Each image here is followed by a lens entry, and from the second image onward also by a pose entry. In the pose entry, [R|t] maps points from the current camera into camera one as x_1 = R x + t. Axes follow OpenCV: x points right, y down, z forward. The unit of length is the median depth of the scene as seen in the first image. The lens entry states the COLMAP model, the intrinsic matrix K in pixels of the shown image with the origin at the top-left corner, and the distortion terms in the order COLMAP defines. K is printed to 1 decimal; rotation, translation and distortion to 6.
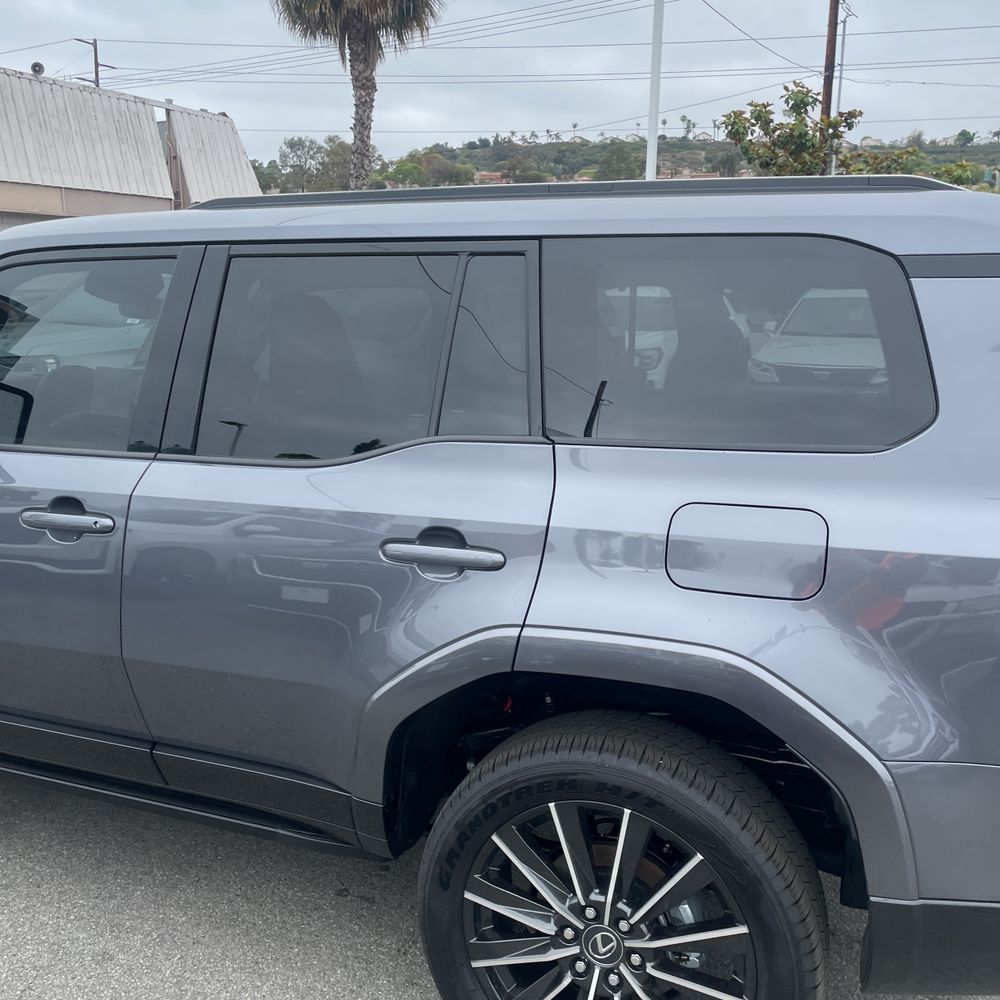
lens RADIAL K [[1024.3, 0, 494.1], [0, 1024.3, 496.7], [0, 0, 1]] dist [0.096173, -0.134591]
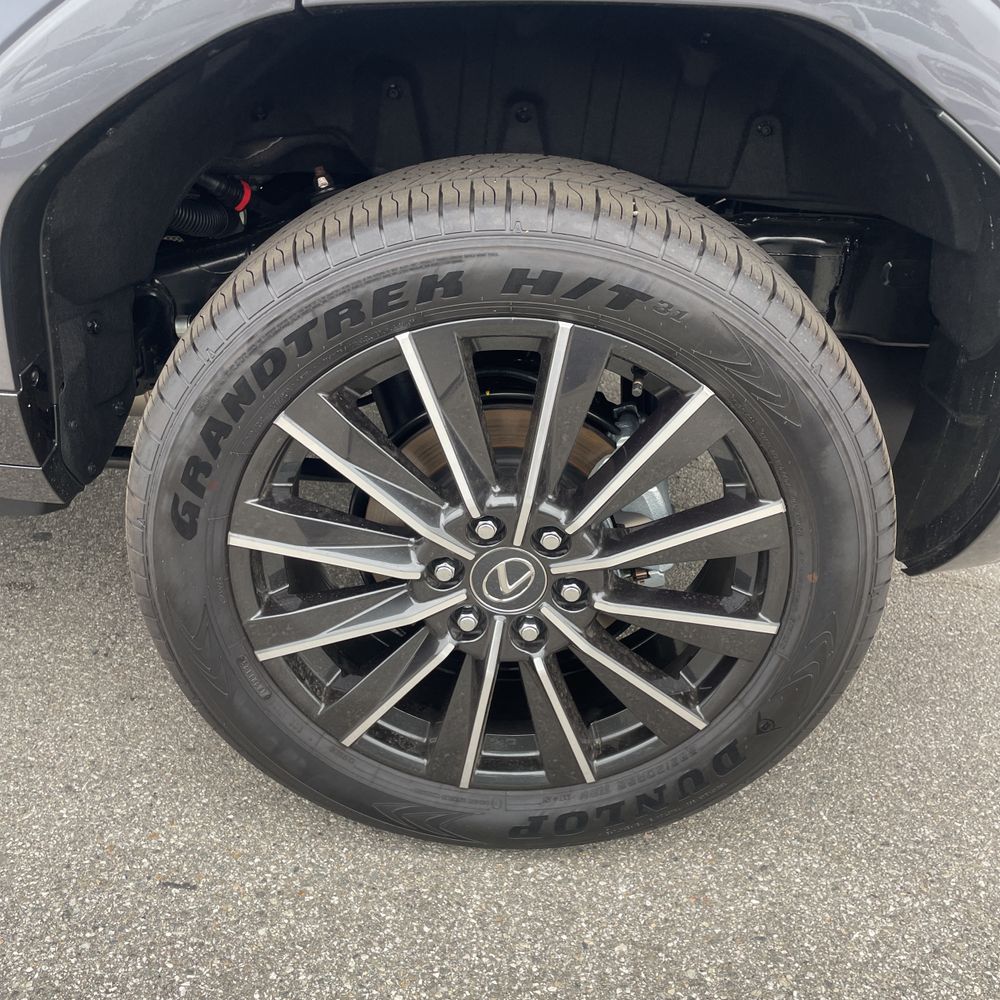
lens RADIAL K [[988.6, 0, 500.0], [0, 988.6, 500.0], [0, 0, 1]] dist [0.081778, -0.009800]
pose [[0.931922, -0.148834, 0.330711, -0.066625], [0.032057, 0.942145, 0.333670, 0.216806], [-0.361239, -0.300353, 0.882776, 0.551313]]
